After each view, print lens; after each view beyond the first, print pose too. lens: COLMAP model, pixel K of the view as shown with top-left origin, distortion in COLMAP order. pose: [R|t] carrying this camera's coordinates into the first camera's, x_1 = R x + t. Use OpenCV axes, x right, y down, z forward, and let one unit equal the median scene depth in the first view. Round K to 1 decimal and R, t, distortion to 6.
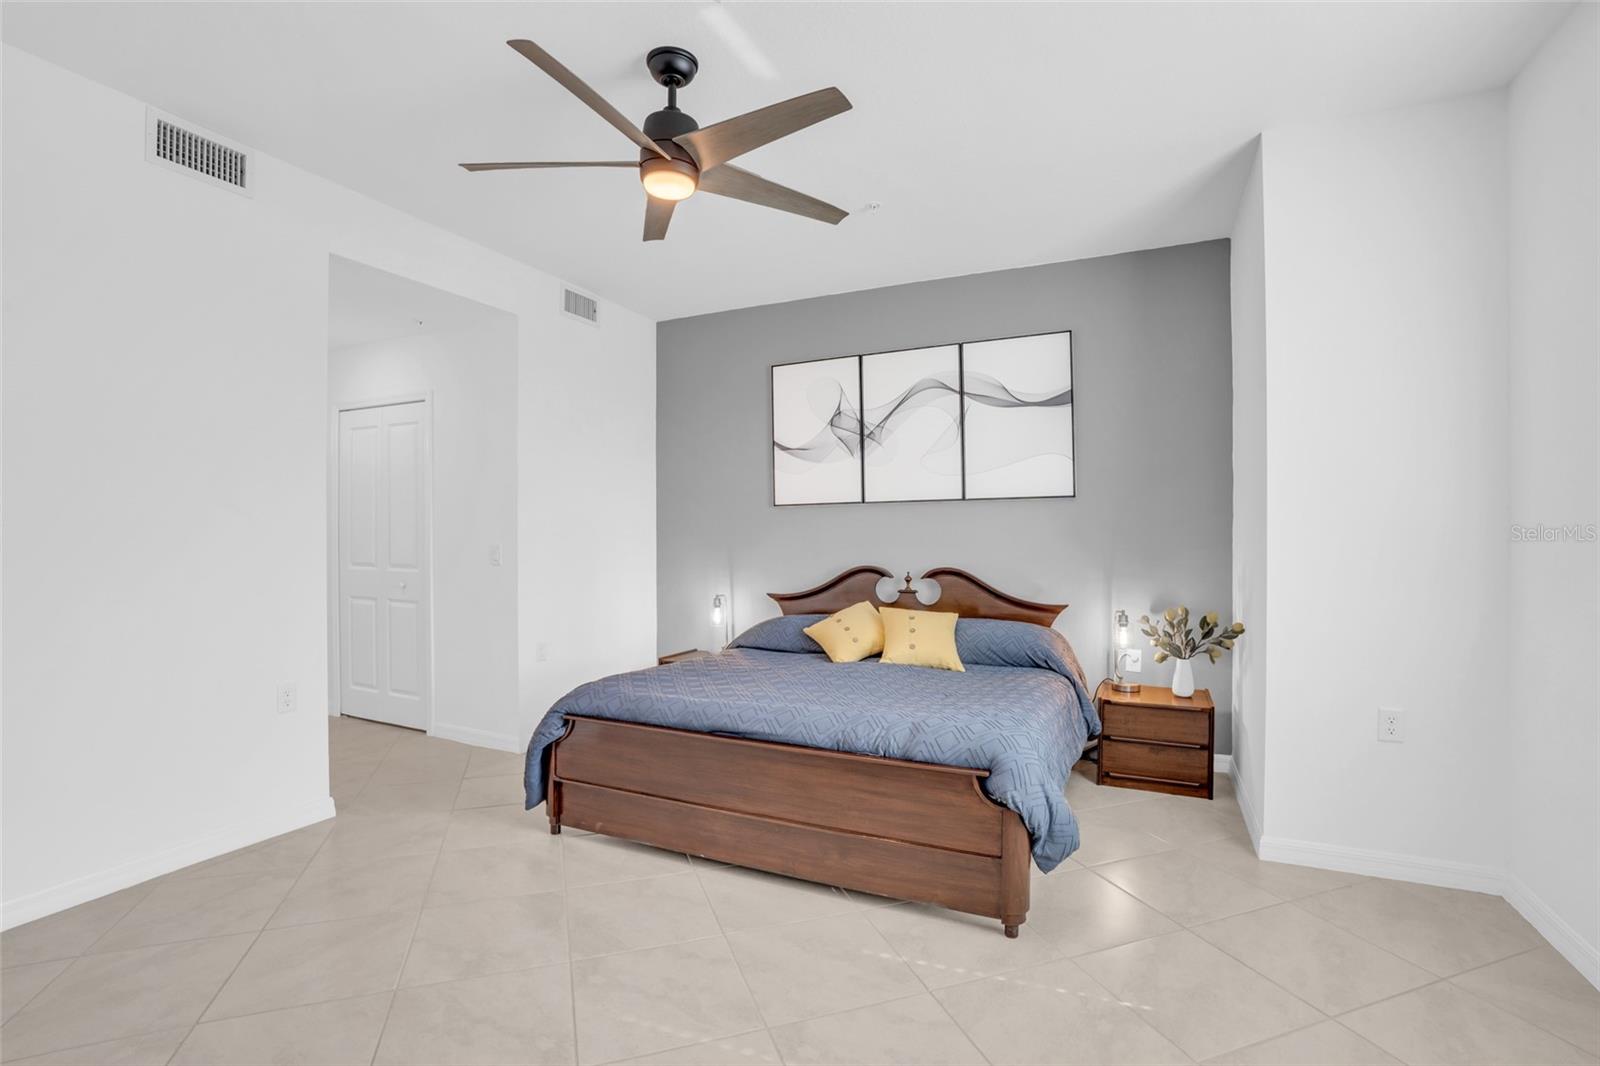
lens RADIAL K [[717.3, 0, 800.0], [0, 717.3, 533.0], [0, 0, 1]] dist [-0.081695, 0.032419]
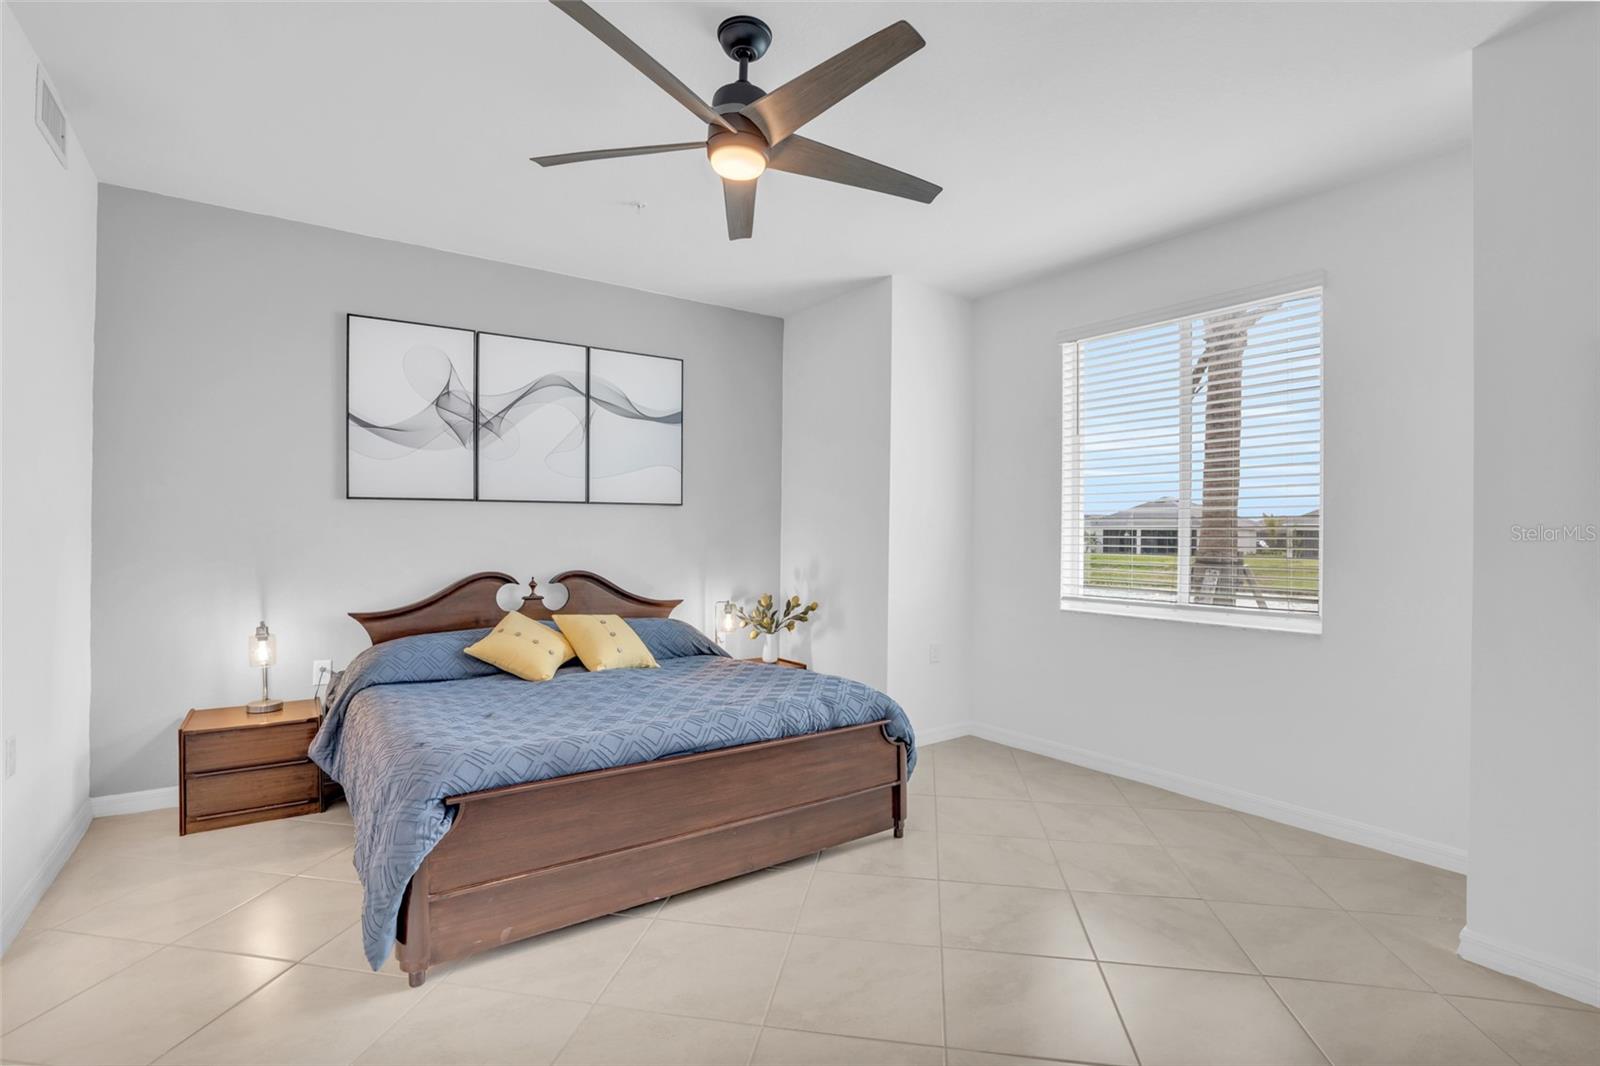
lens RADIAL K [[717.3, 0, 800.0], [0, 717.3, 533.0], [0, 0, 1]] dist [-0.081695, 0.032419]
pose [[0.501393, 0.010205, 0.865159, -0.487398], [-0.007747, 0.999943, -0.007306, 0.000976], [-0.865185, -0.003039, 0.501444, 0.239337]]
